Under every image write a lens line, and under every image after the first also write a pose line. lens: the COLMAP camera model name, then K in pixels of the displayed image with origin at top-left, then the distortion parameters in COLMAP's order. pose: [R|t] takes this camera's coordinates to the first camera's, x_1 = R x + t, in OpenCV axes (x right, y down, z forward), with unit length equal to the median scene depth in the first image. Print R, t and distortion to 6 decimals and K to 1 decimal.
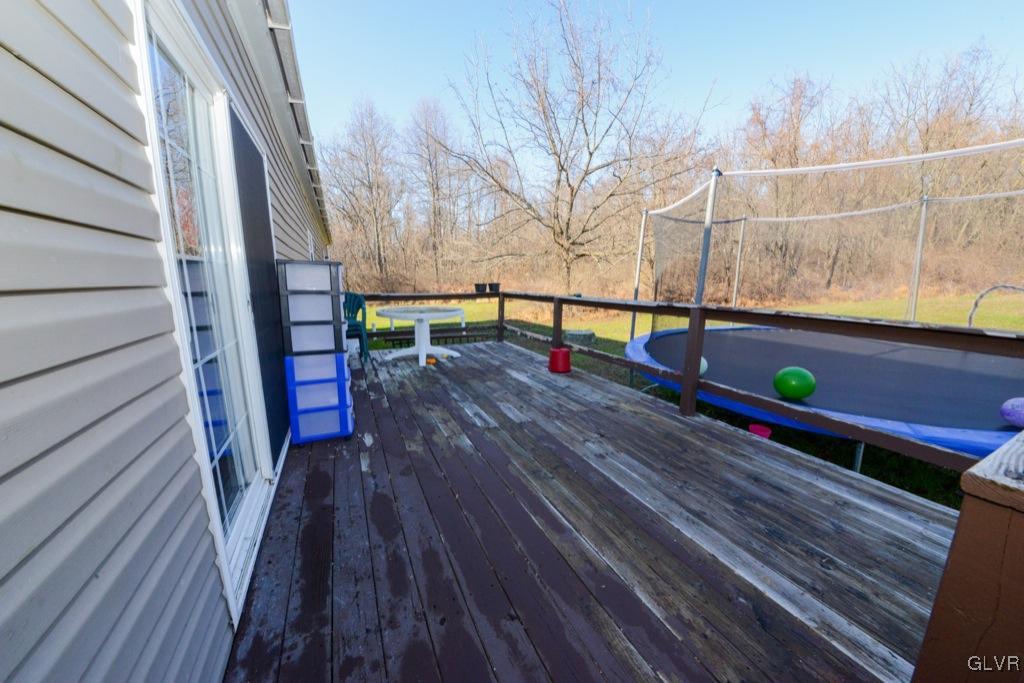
lens RADIAL K [[357.6, 0, 506.4], [0, 357.6, 350.3], [0, 0, 1]] dist [-0.013872, -0.002689]
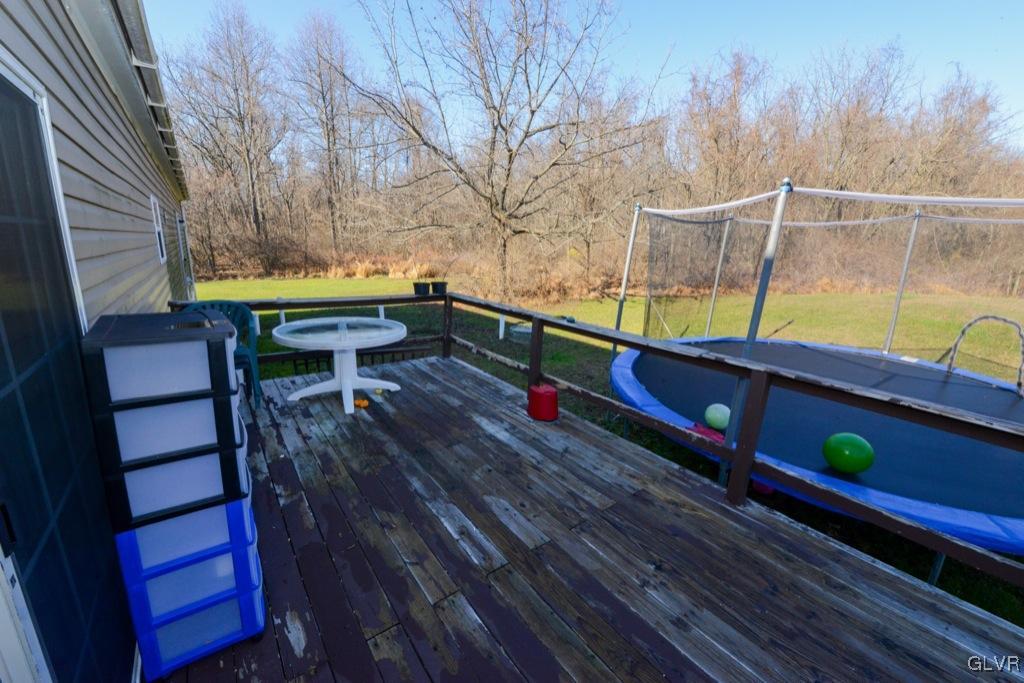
lens RADIAL K [[397.5, 0, 502.9], [0, 397.5, 343.6], [0, 0, 1]] dist [-0.013290, -0.003535]
pose [[0.976726, -0.008727, 0.214314, -0.126595], [-0.002008, 0.998756, 0.049823, -0.155807], [-0.214482, -0.049094, 0.975493, 0.222436]]
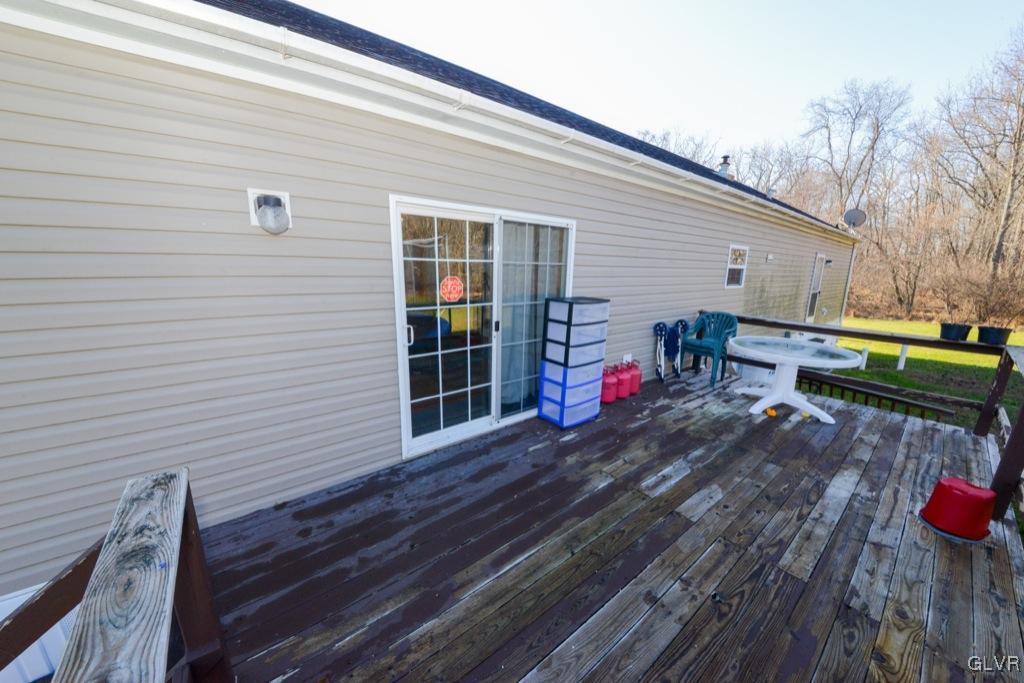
lens RADIAL K [[357.6, 0, 511.7], [0, 357.6, 334.0], [0, 0, 1]] dist [-0.013872, -0.002689]
pose [[0.226732, 0.190236, -0.955198, 0.469450], [-0.203288, 0.968381, 0.144607, -0.166789], [0.952505, 0.161394, 0.258235, 0.263030]]
